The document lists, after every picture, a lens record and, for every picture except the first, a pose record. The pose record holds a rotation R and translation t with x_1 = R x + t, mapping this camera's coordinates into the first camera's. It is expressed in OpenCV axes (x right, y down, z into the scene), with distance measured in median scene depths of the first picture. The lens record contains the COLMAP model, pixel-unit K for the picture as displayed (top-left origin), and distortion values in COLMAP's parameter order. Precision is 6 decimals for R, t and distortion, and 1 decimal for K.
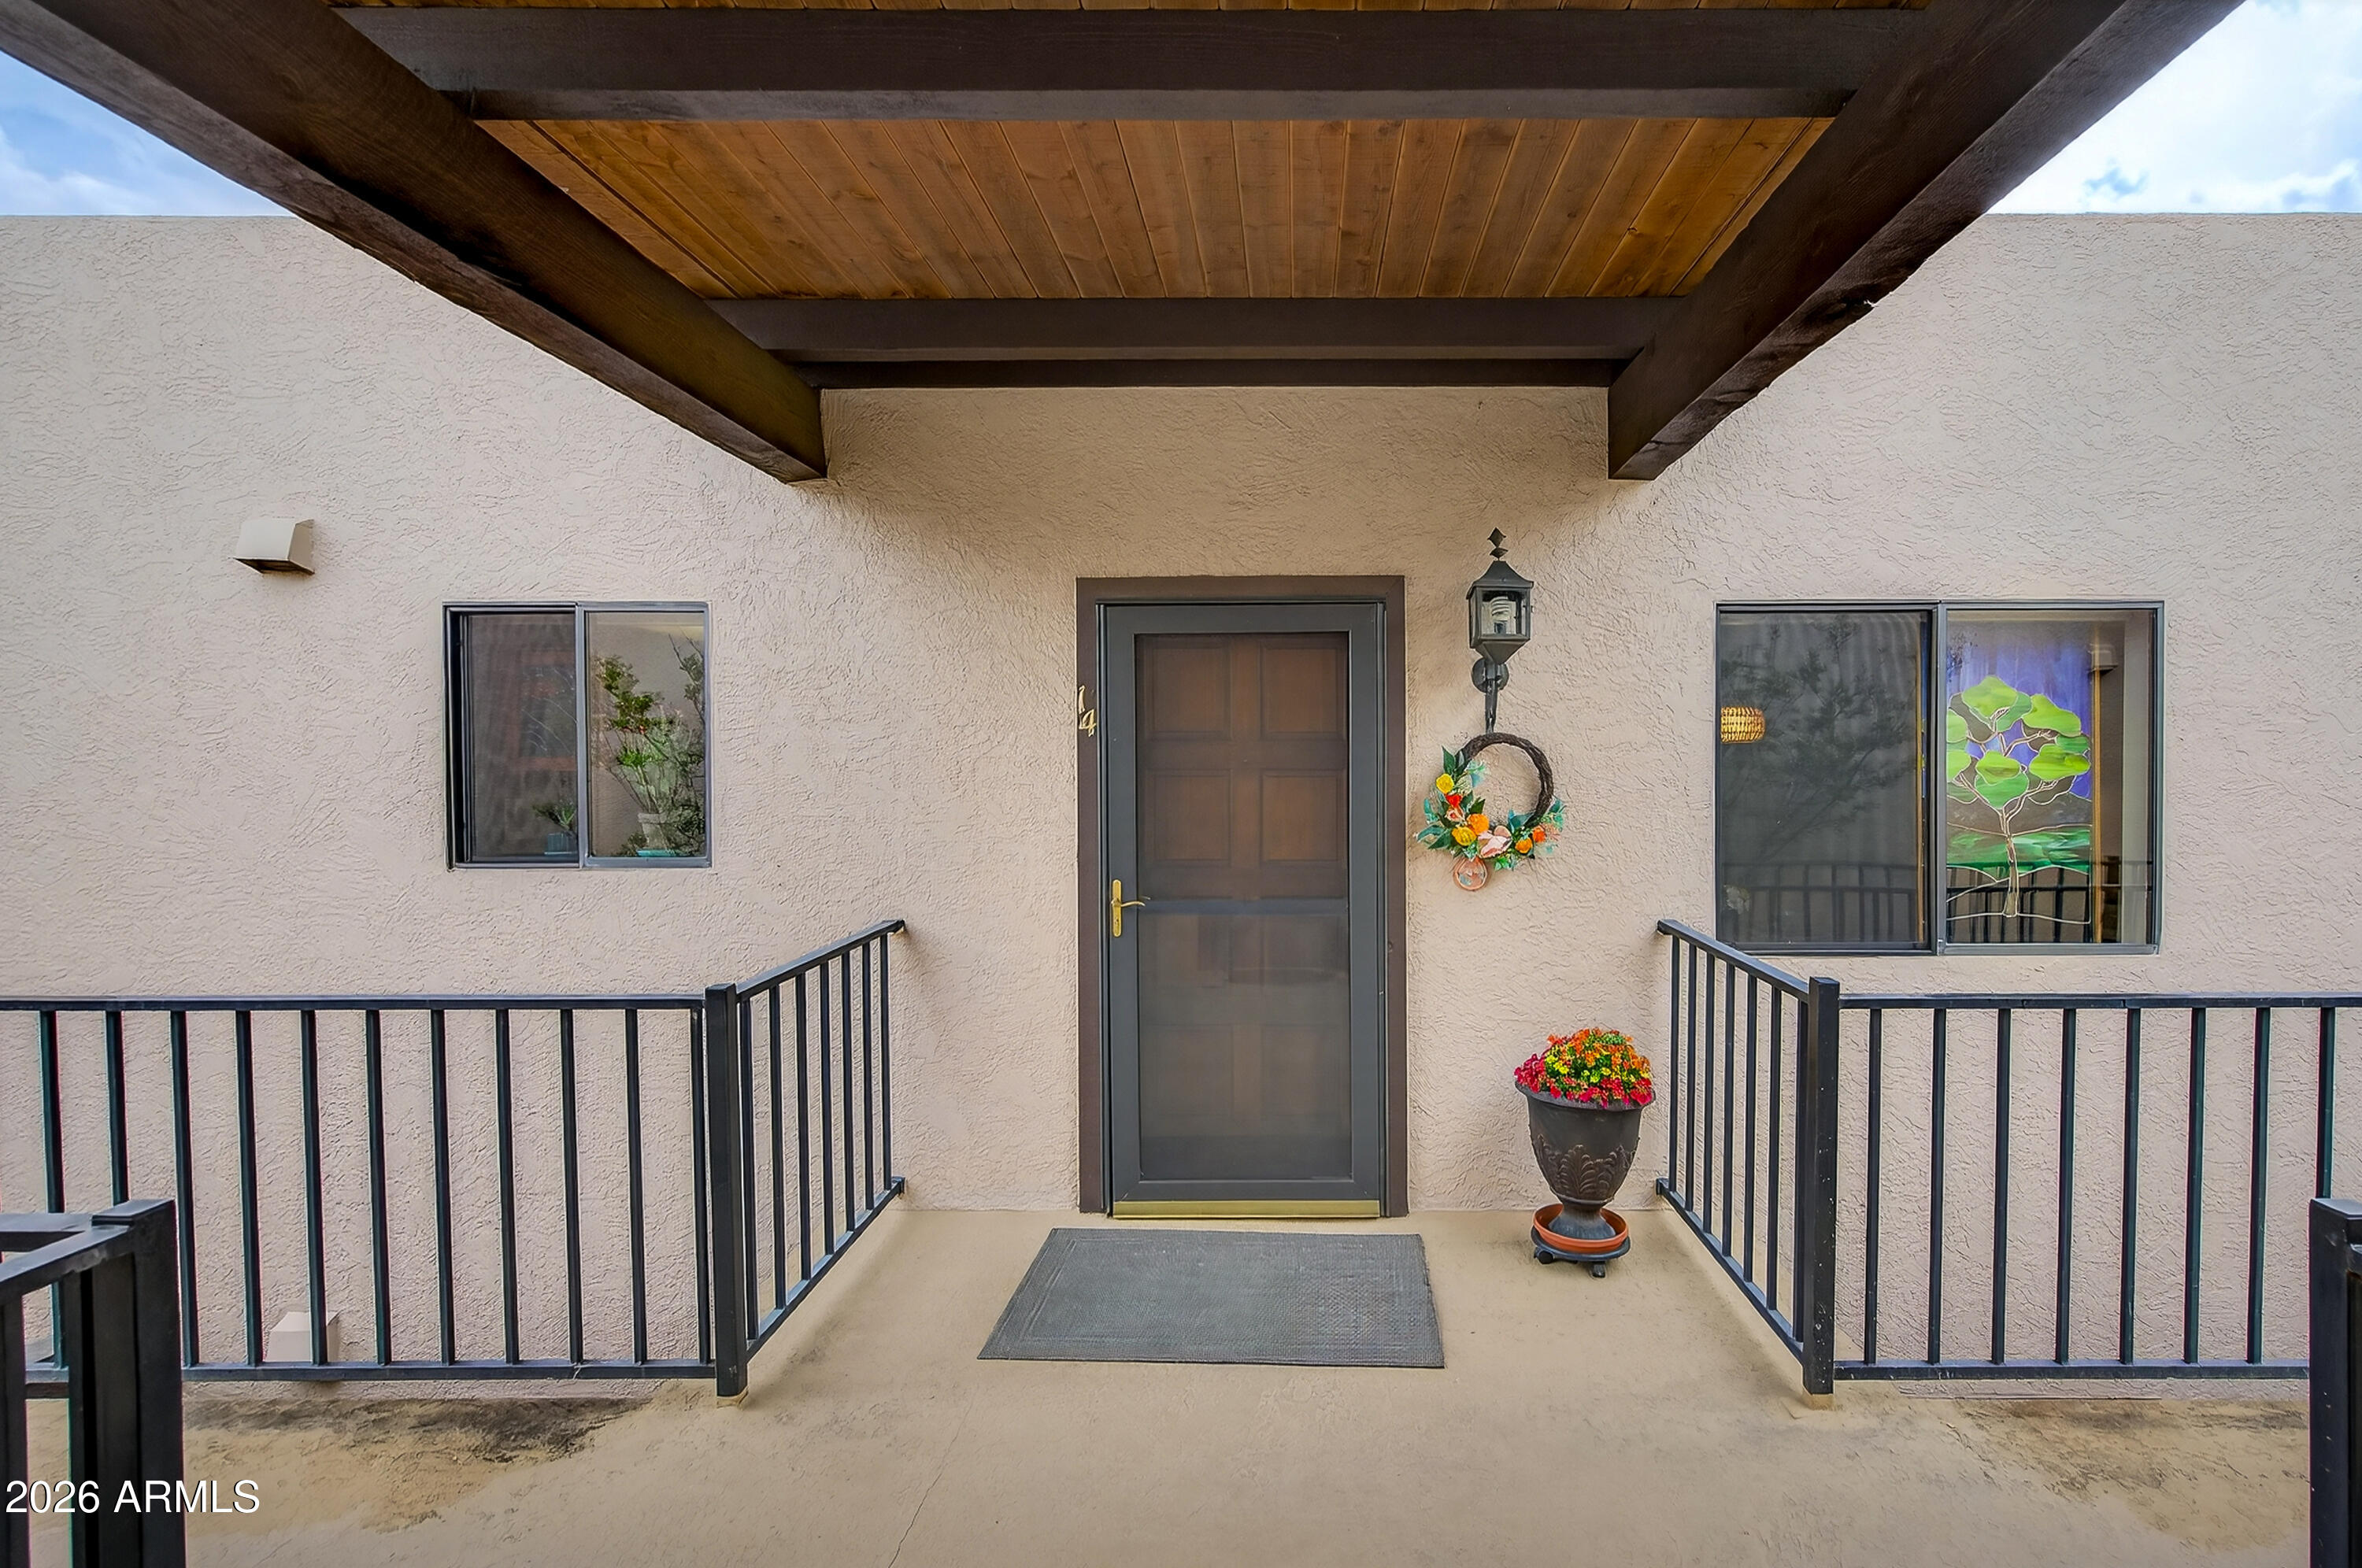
lens RADIAL K [[1045.8, 0, 1181.0], [0, 1045.8, 784.0], [0, 0, 1]] dist [0.000875, -0.000198]
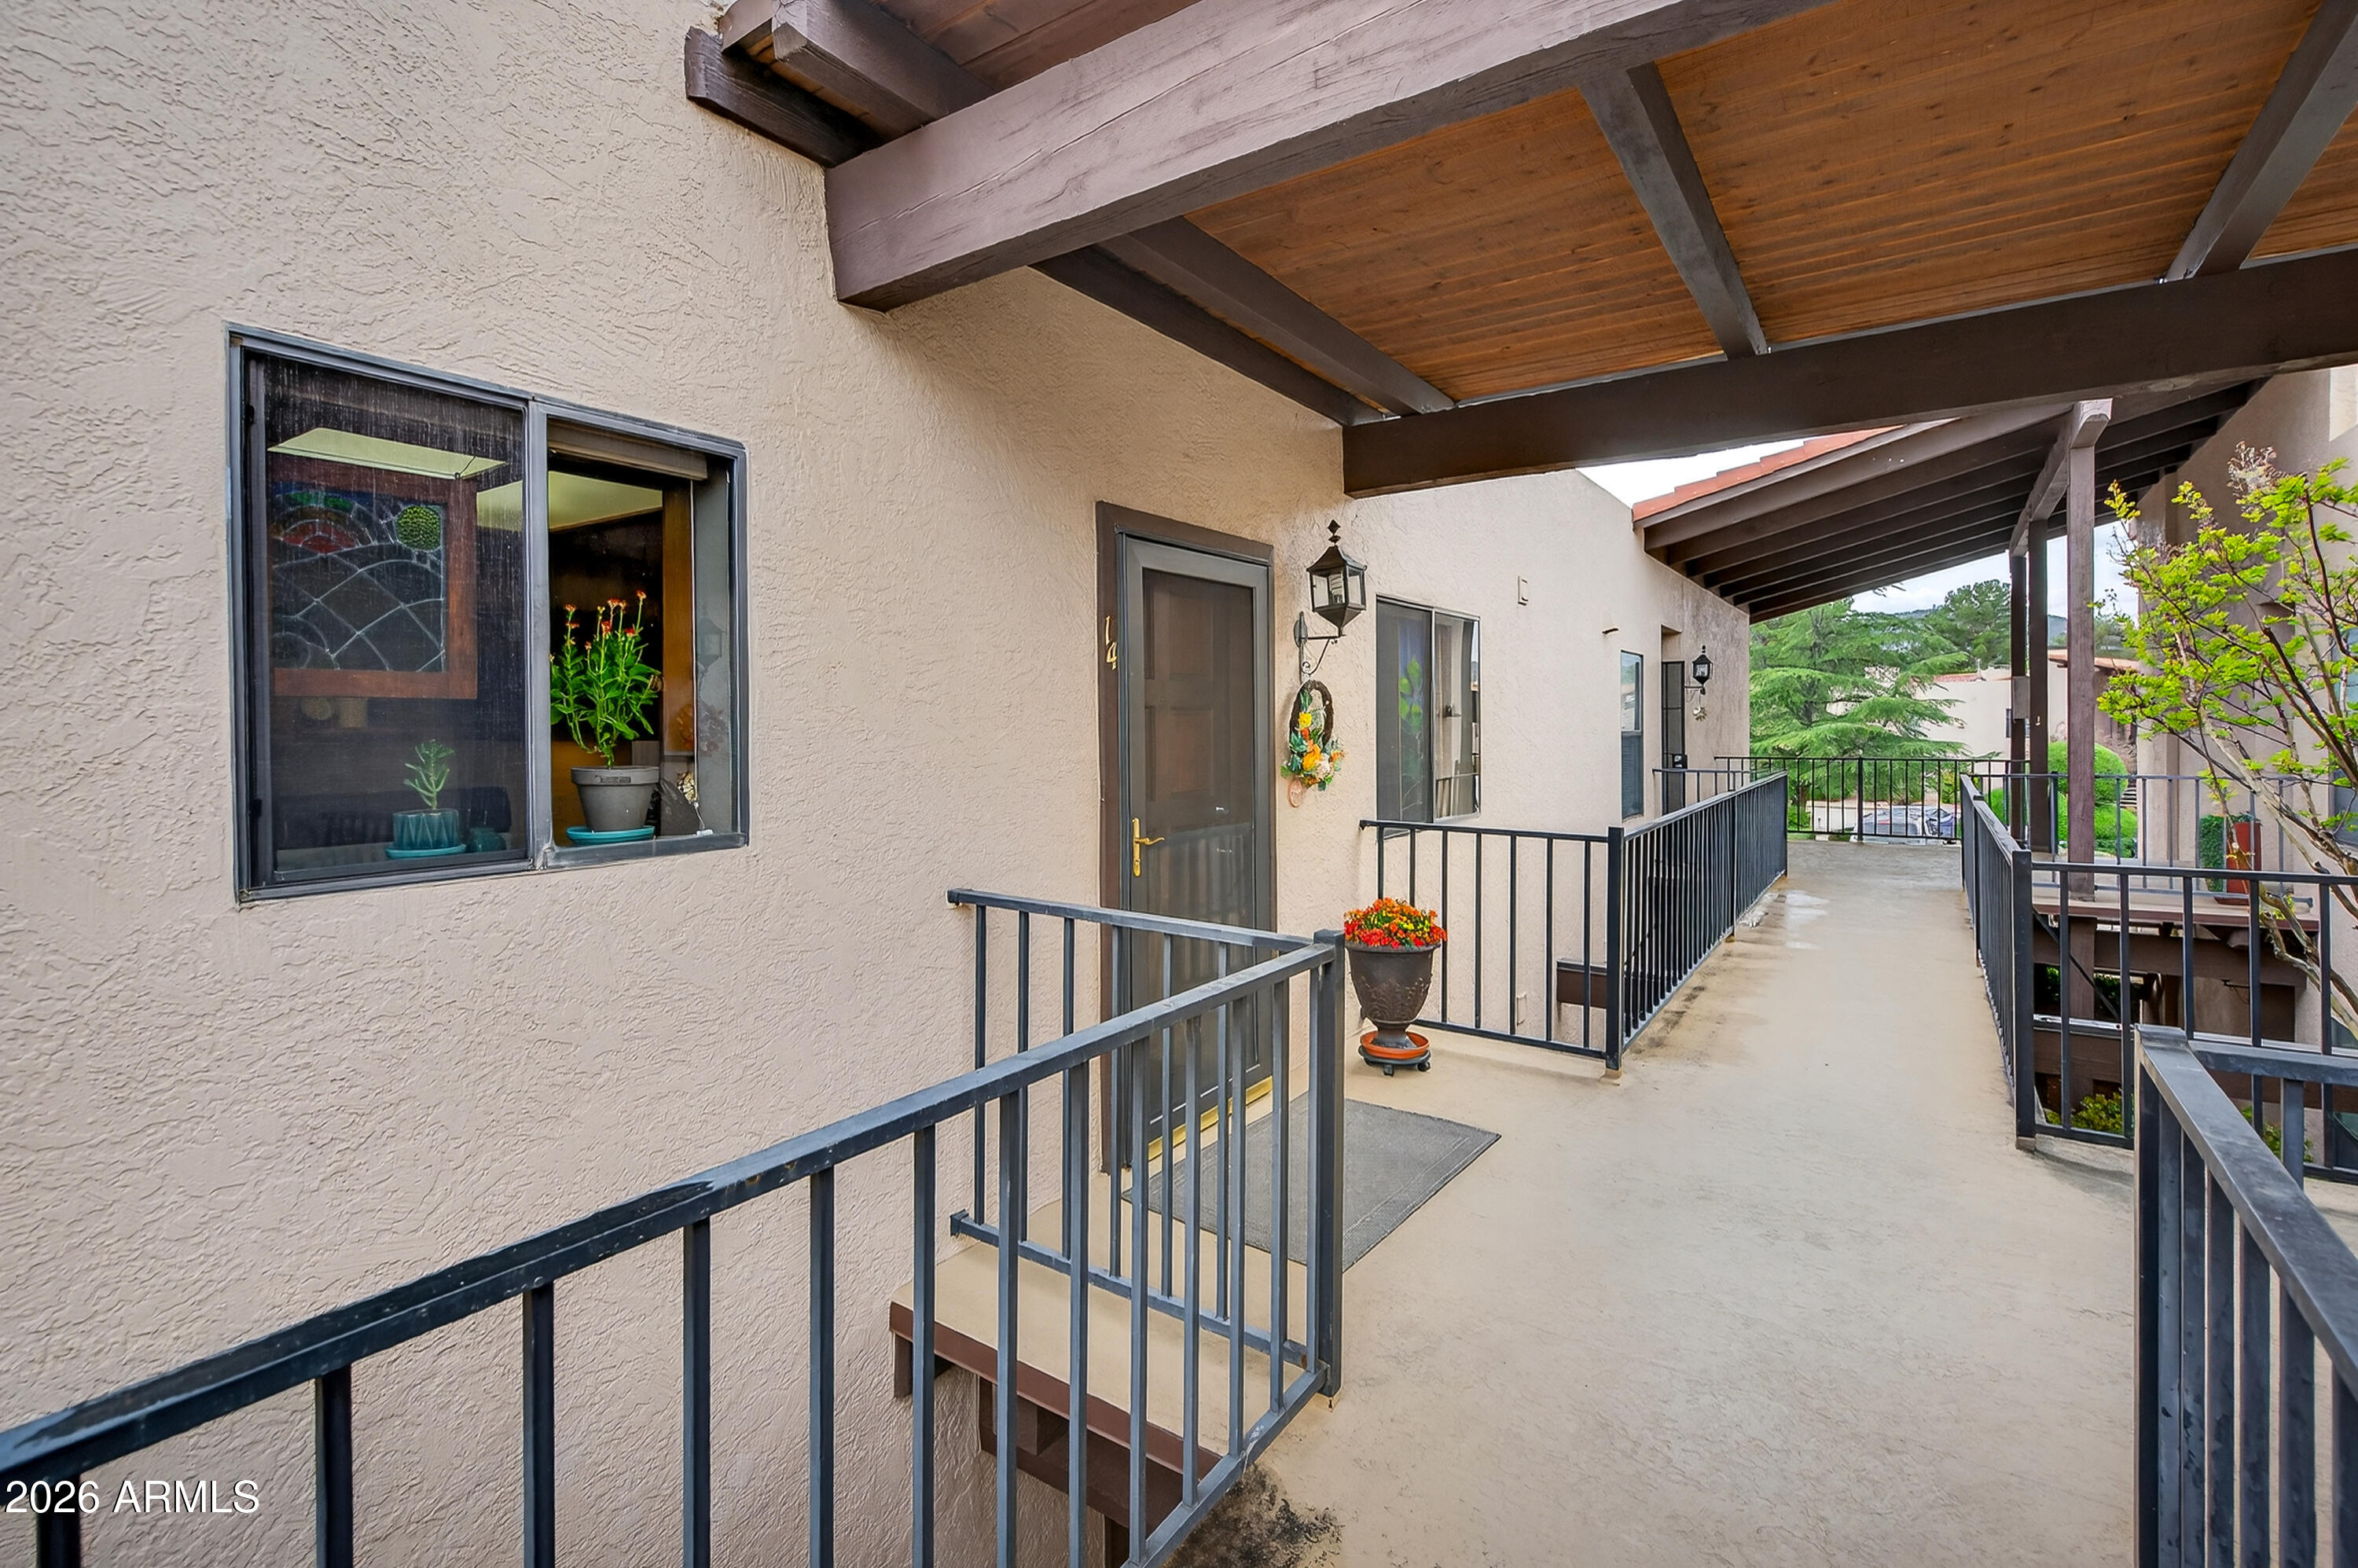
lens RADIAL K [[1085.3, 0, 1181.4], [0, 1085.3, 722.6], [0, 0, 1]] dist [-0.002502, -0.000348]
pose [[0.566057, -0.000978, 0.824365, -0.860130], [0.009669, 0.999938, -0.005452, 0.008300], [-0.824309, 0.011057, 0.566032, 0.387487]]
